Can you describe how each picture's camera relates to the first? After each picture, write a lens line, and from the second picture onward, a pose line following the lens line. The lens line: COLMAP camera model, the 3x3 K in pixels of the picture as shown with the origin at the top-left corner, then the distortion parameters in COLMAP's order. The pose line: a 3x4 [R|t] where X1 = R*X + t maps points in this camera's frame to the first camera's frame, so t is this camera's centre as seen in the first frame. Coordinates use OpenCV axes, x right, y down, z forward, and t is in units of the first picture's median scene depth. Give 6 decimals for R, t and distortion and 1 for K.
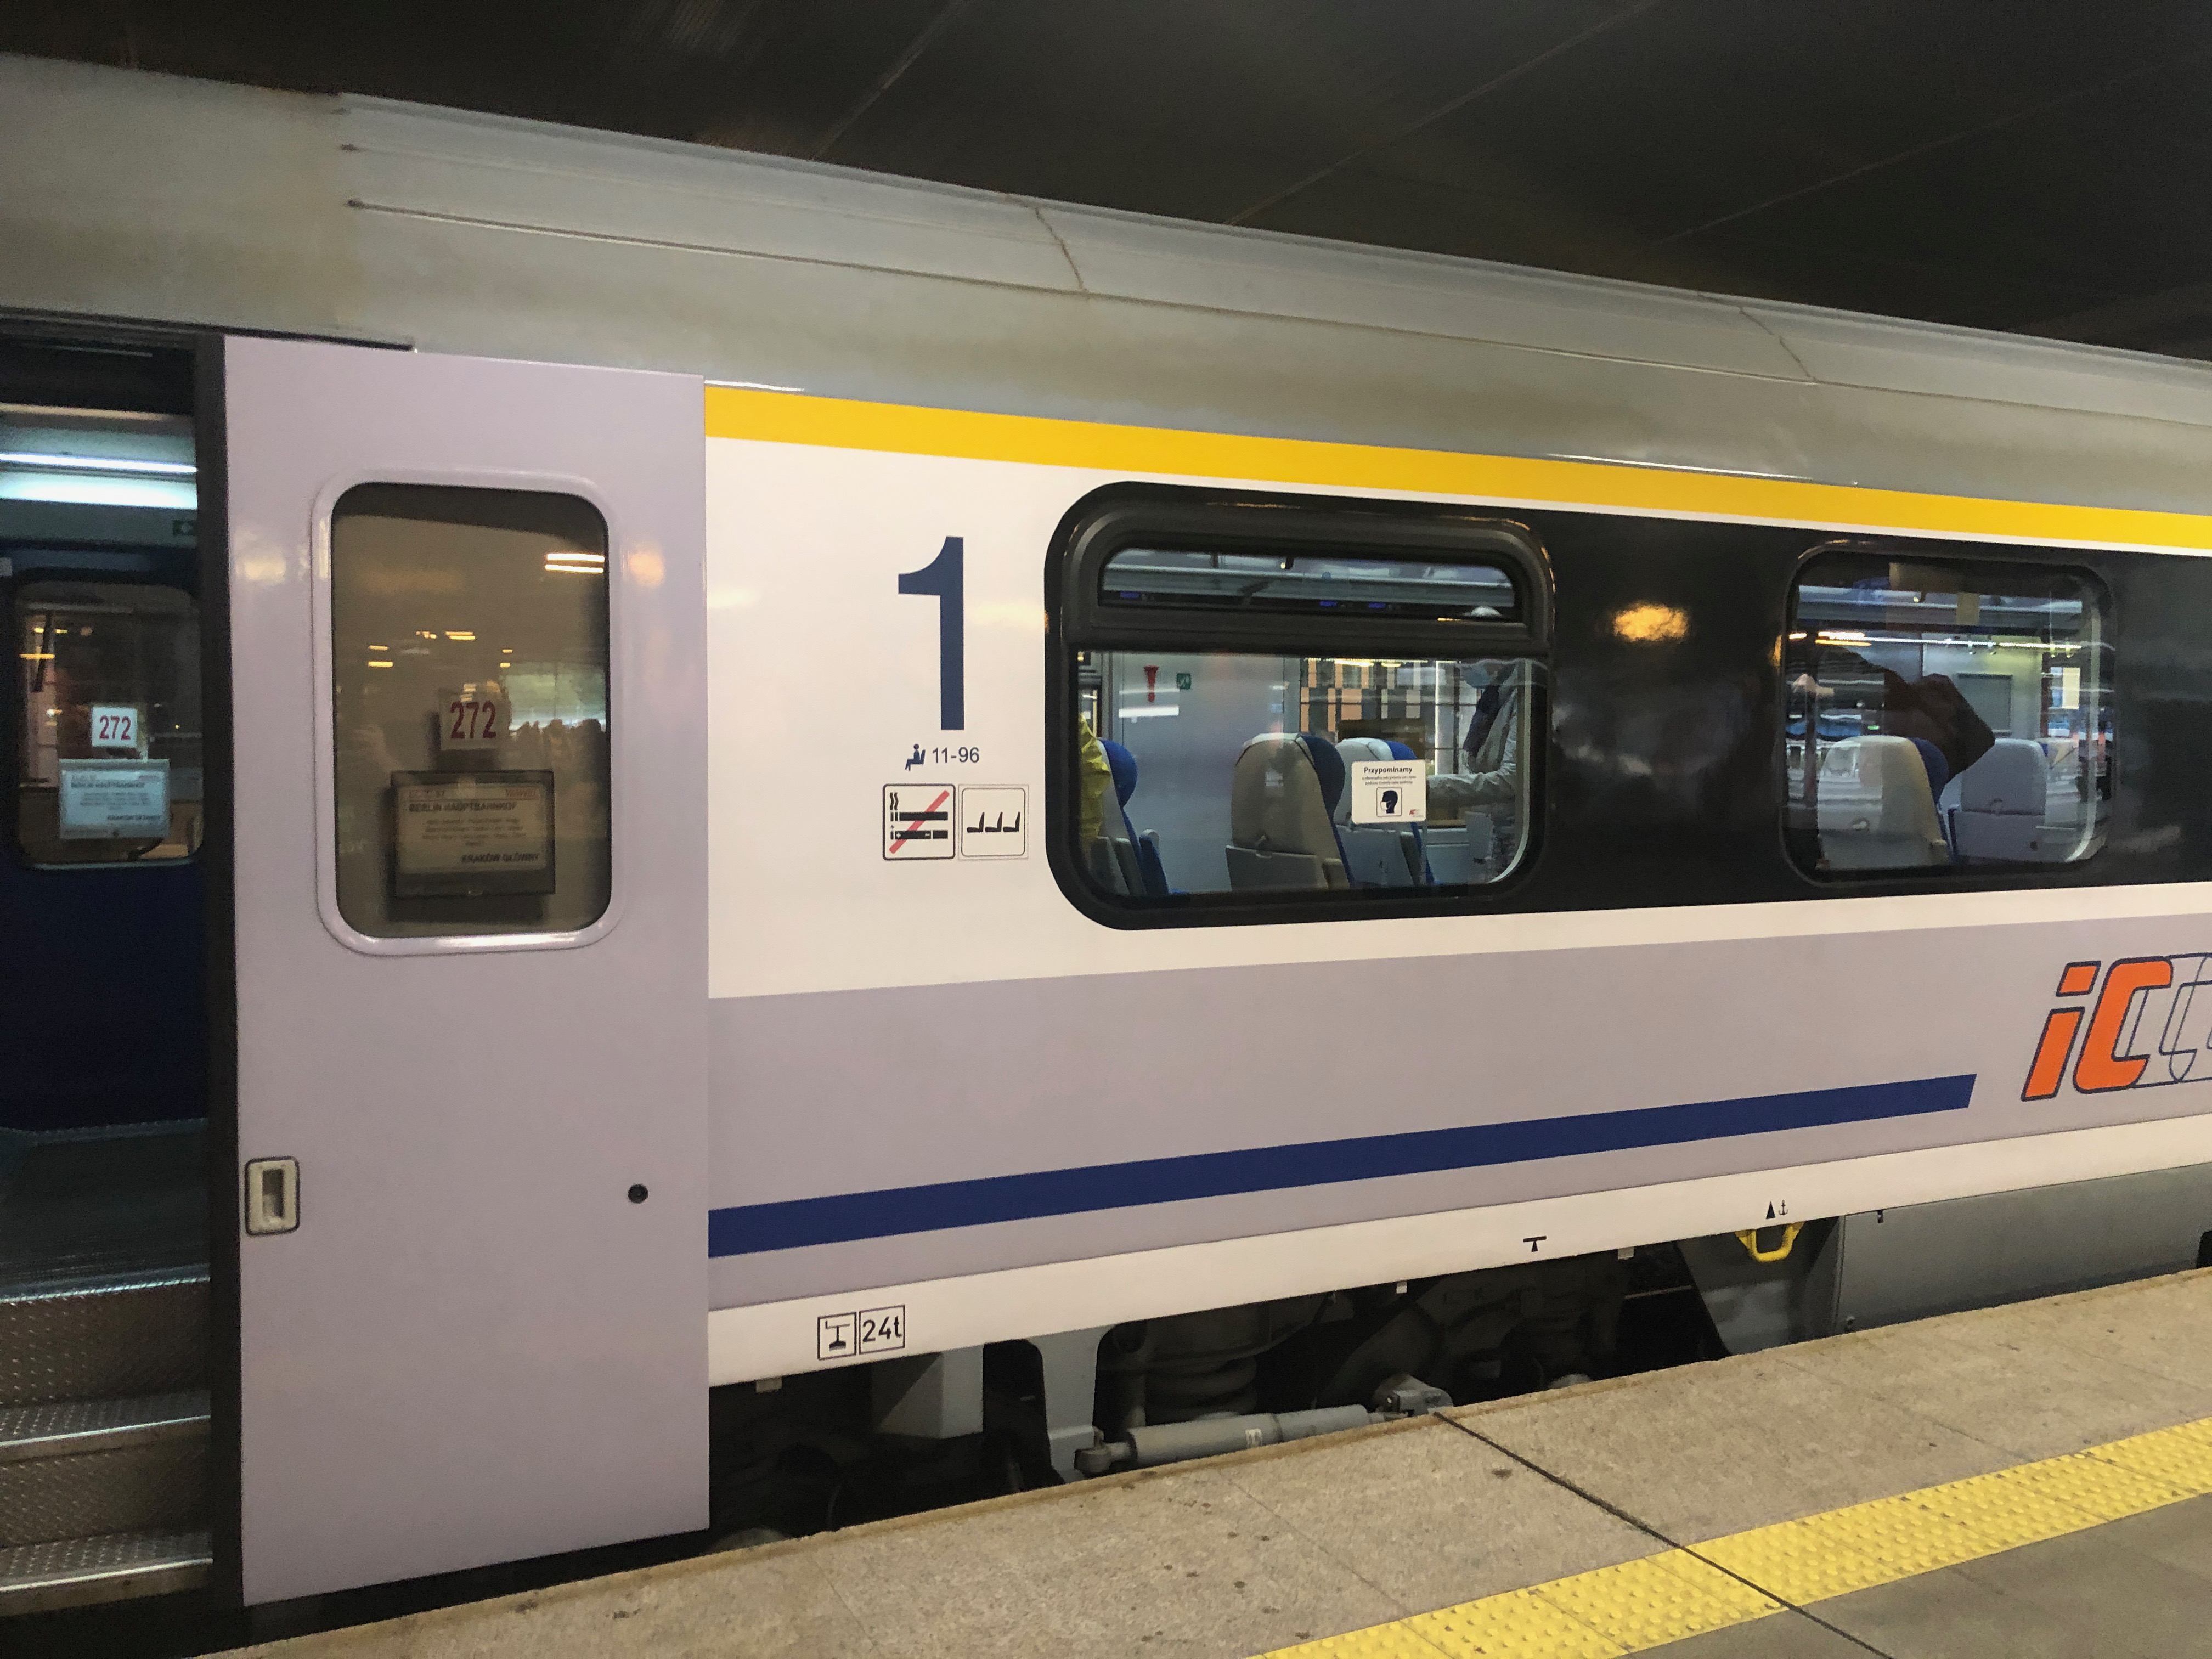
lens RADIAL K [[1832.0, 0, 1106.0], [0, 1832.0, 829.5], [0, 0, 1]] dist [0.006933, 0.004928]
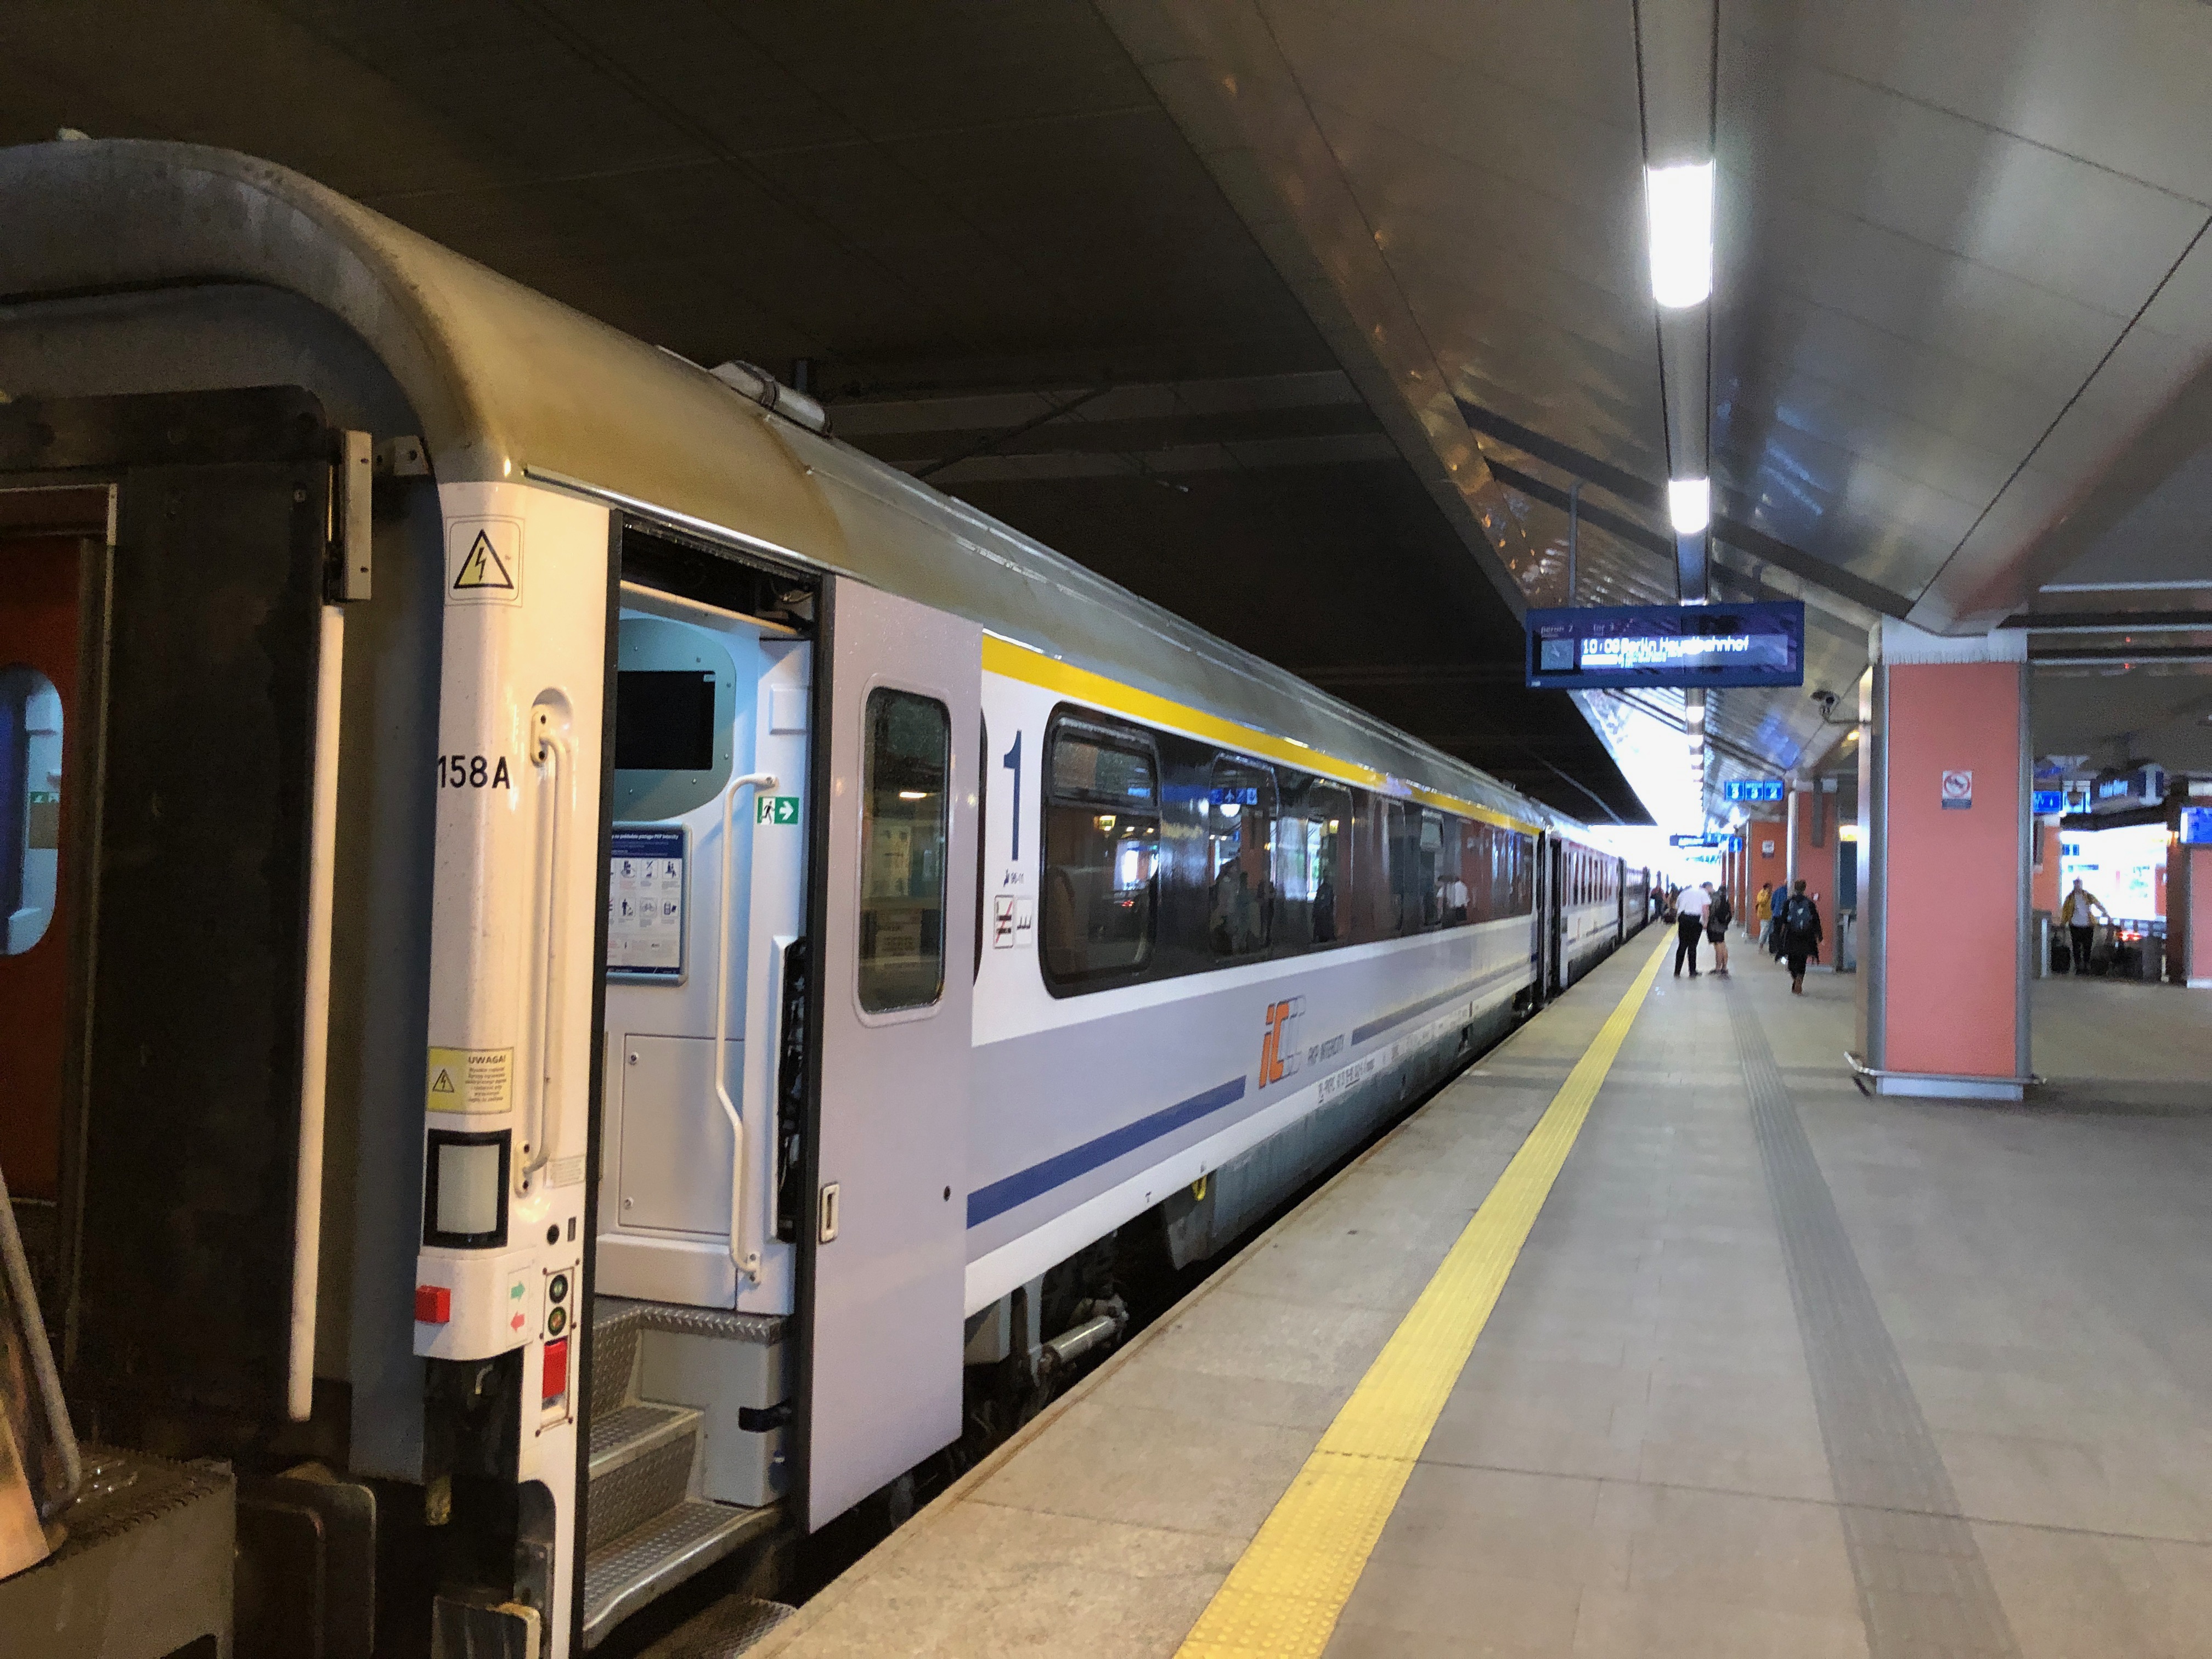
lens RADIAL K [[1832.0, 0, 1106.0], [0, 1832.0, 829.5], [0, 0, 1]] dist [0.006933, 0.004928]
pose [[0.702319, 0.025027, 0.711422, -1.095550], [0.022545, 0.998098, -0.057369, 0.007979], [-0.711505, 0.056331, 0.700419, -0.089869]]
